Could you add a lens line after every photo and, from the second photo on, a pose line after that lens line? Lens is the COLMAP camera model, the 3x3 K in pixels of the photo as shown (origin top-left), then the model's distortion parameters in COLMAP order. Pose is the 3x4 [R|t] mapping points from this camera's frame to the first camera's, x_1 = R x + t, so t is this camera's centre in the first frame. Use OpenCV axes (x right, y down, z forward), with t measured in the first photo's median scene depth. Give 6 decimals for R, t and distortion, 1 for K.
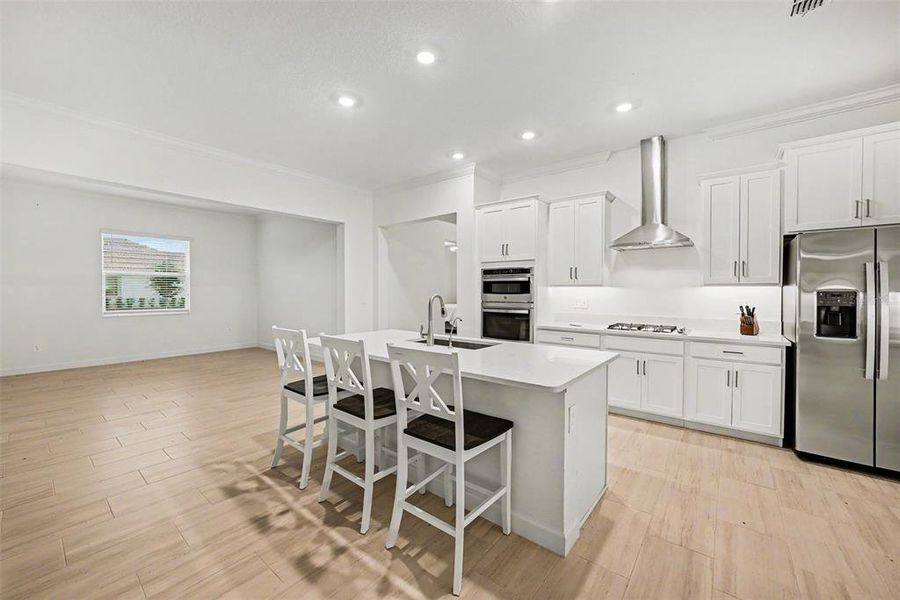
lens RADIAL K [[357.8, 0, 450.5], [0, 357.8, 294.5], [0, 0, 1]] dist [-0.000264, 0.000067]
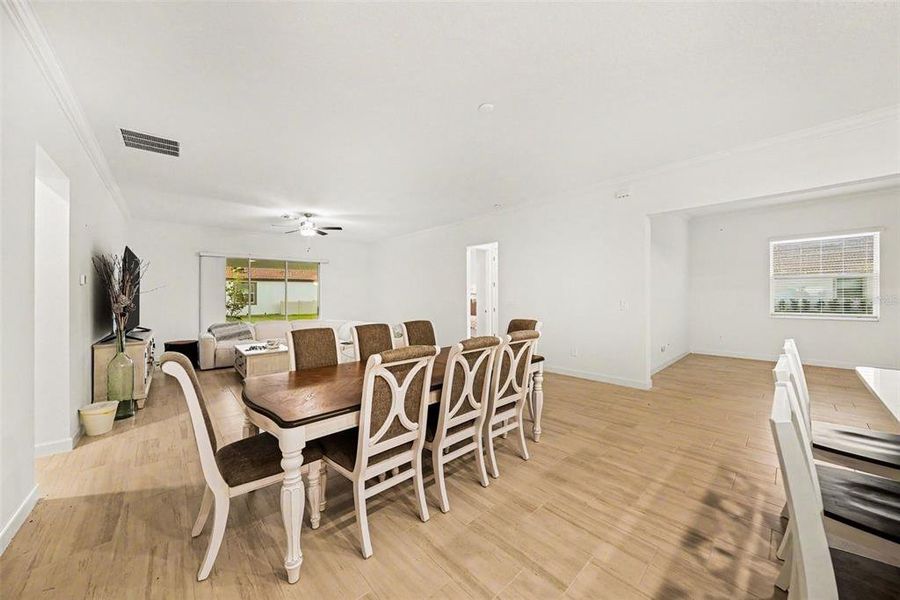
lens RADIAL K [[314.6, 0, 449.4], [0, 314.6, 297.0], [0, 0, 1]] dist [-0.000422, 0.000235]
pose [[-0.145483, 0.003392, -0.989355, 0.394604], [0.002391, 0.999992, 0.003076, -0.017618], [0.989358, -0.001918, -0.145490, 0.458292]]
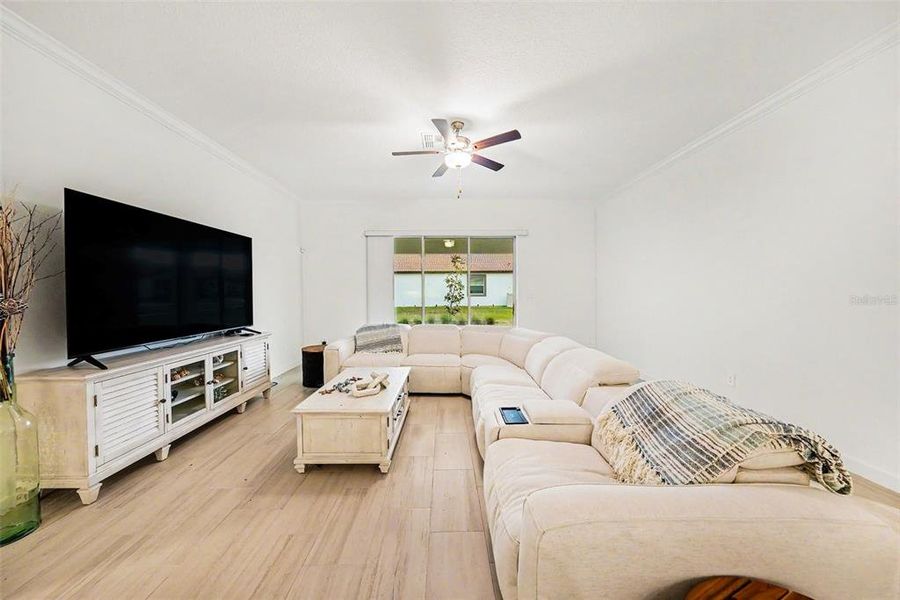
lens RADIAL K [[314.6, 0, 449.4], [0, 314.6, 297.0], [0, 0, 1]] dist [-0.000422, 0.000235]
pose [[-0.753668, 0.015860, -0.657064, -1.388441], [-0.002632, 0.999628, 0.027148, -0.013537], [0.657250, 0.022190, -0.753346, -0.201046]]
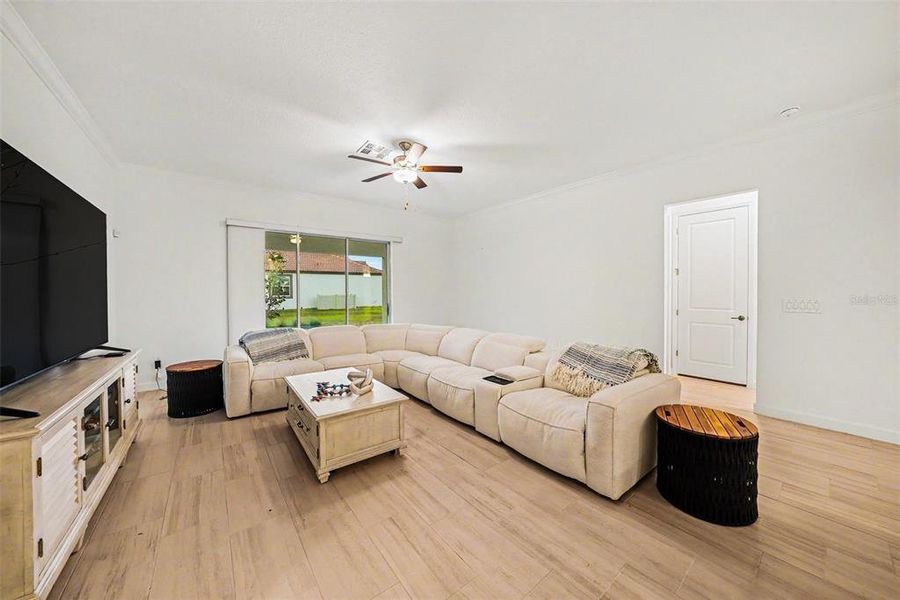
lens RADIAL K [[308.3, 0, 451.5], [0, 308.3, 299.7], [0, 0, 1]] dist [0.001407, 0.000258]
pose [[-0.208118, 0.026774, -0.977737, -0.805276], [-0.006474, 0.999566, 0.028750, -0.008464], [0.978082, 0.012313, -0.207854, -0.739405]]
